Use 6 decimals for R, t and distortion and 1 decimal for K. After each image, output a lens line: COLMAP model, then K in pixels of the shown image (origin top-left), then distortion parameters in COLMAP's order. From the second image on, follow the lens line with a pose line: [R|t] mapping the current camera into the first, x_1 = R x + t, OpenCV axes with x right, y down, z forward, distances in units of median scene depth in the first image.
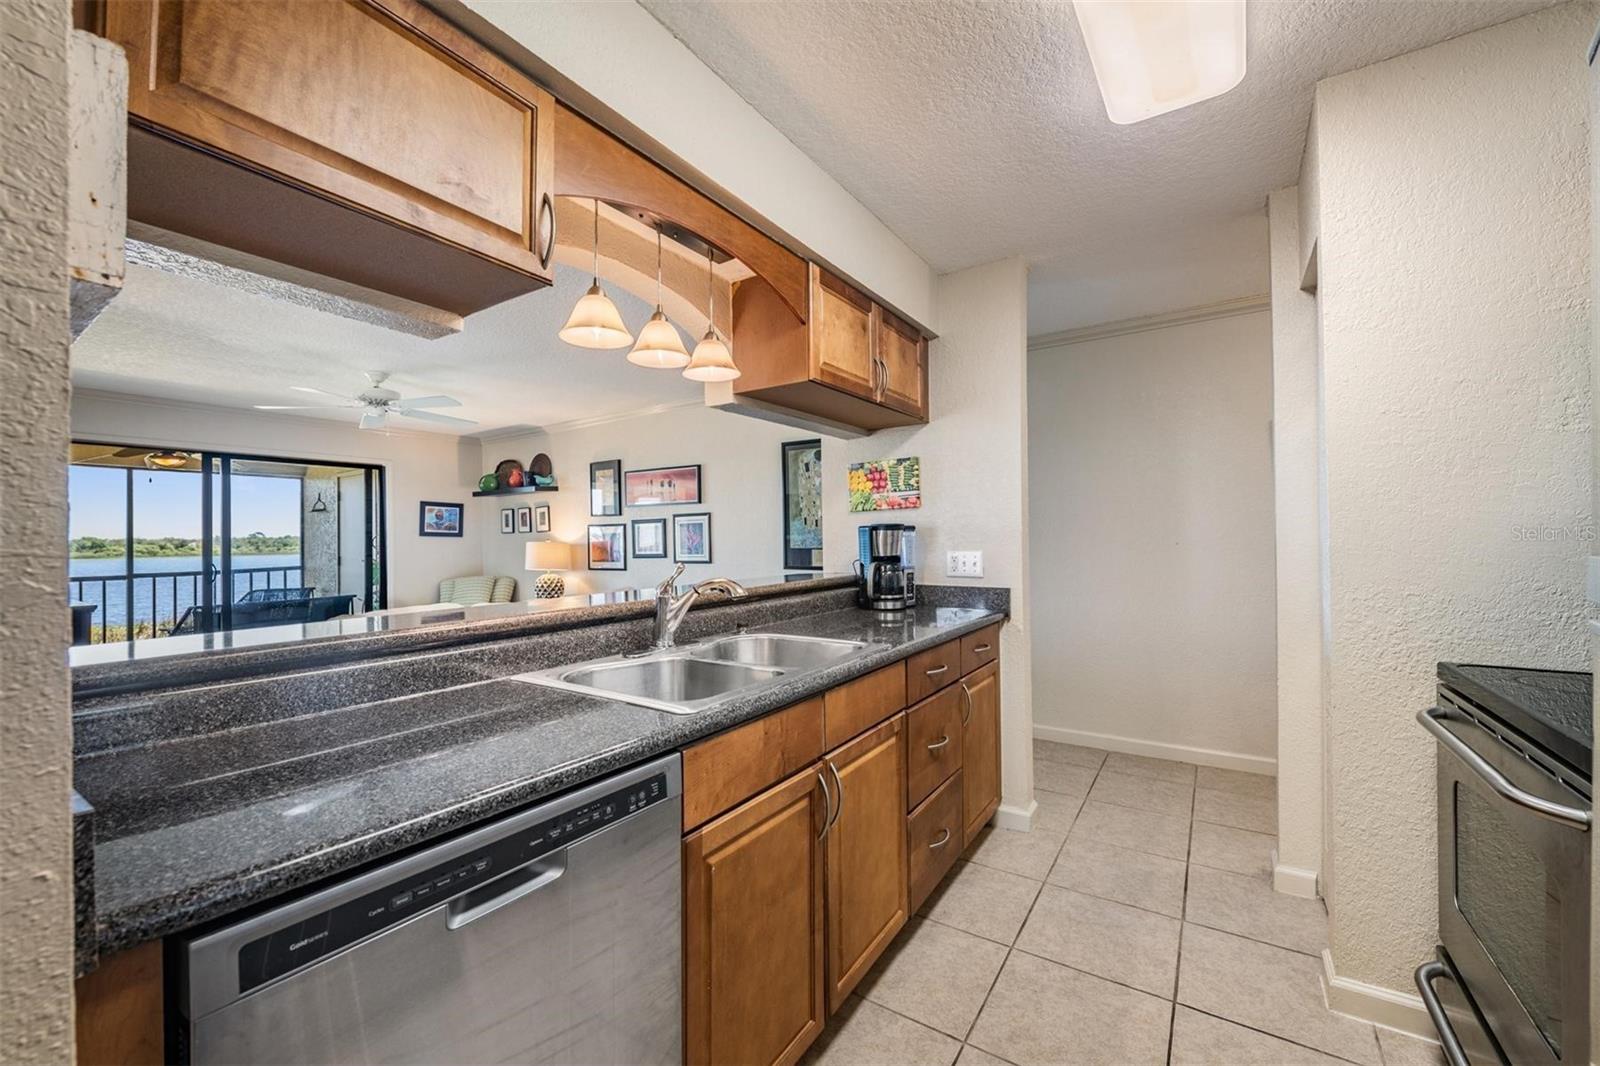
lens RADIAL K [[628.9, 0, 807.4], [0, 628.9, 538.6], [0, 0, 1]] dist [-0.001475, -0.003376]
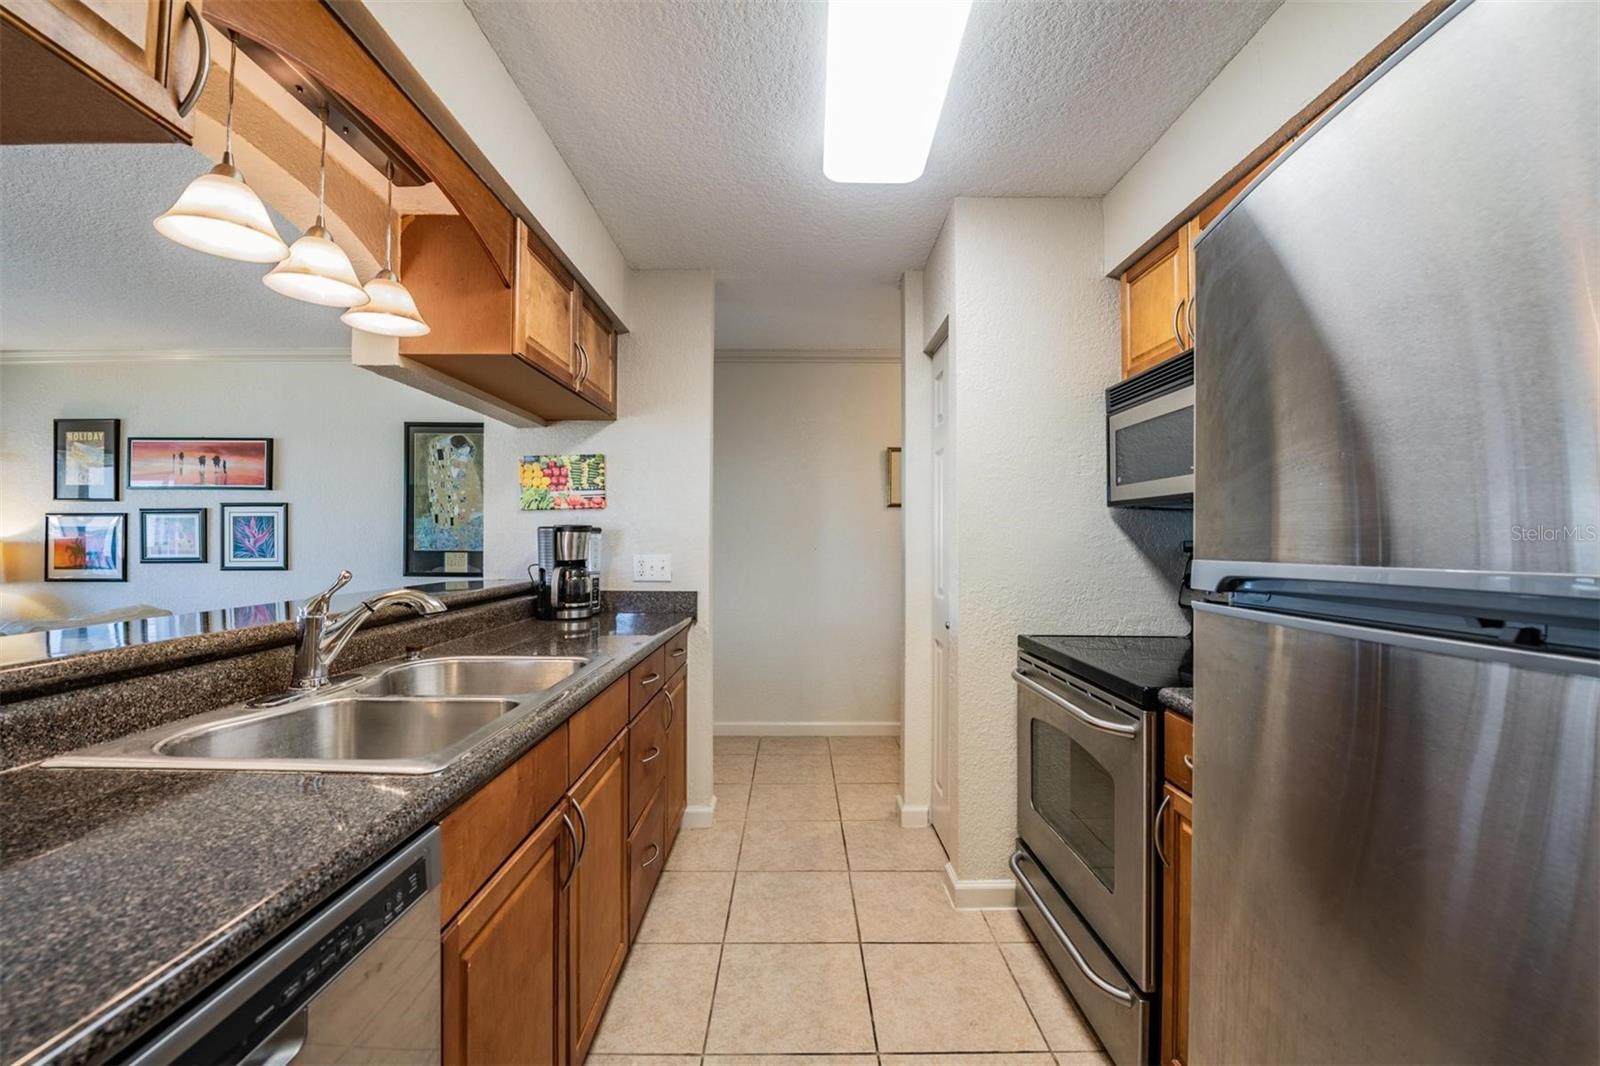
lens RADIAL K [[628.9, 0, 812.1], [0, 628.9, 536.1], [0, 0, 1]] dist [-0.001475, -0.003376]
pose [[0.831329, 0.018547, 0.555471, -0.130089], [-0.013550, 0.999822, -0.013104, 0.000053], [-0.555615, 0.003367, 0.831433, 0.065515]]
